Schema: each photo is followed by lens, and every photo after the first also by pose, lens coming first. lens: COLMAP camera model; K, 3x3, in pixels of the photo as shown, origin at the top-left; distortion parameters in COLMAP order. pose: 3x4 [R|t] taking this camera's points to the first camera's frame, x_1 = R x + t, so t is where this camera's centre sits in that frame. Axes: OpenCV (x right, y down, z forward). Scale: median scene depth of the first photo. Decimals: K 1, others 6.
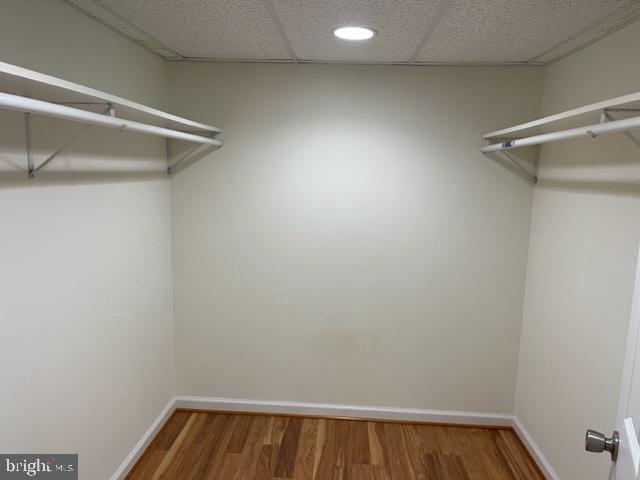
lens RADIAL K [[481.8, 0, 321.9], [0, 481.8, 240.2], [0, 0, 1]] dist [0.060927, -0.079484]
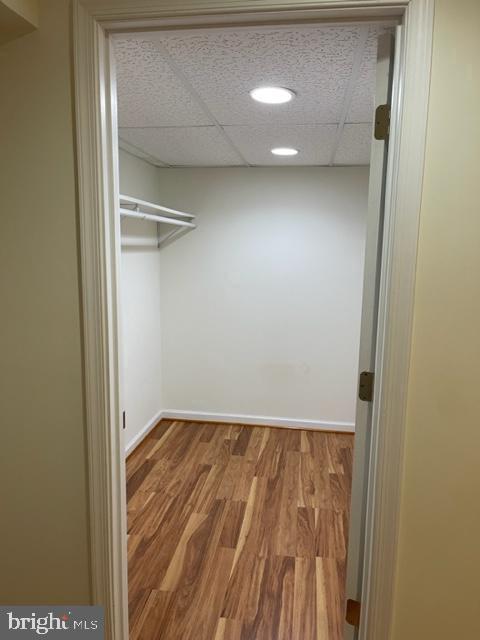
lens RADIAL K [[481.8, 0, 238.3], [0, 481.8, 320.2], [0, 0, 1]] dist [0.060927, -0.079484]
pose [[0.995594, 0.003054, -0.093715, 0.048660], [-0.002880, 0.999994, 0.001989, 0.071564], [0.093720, -0.001711, 0.995597, -0.384968]]
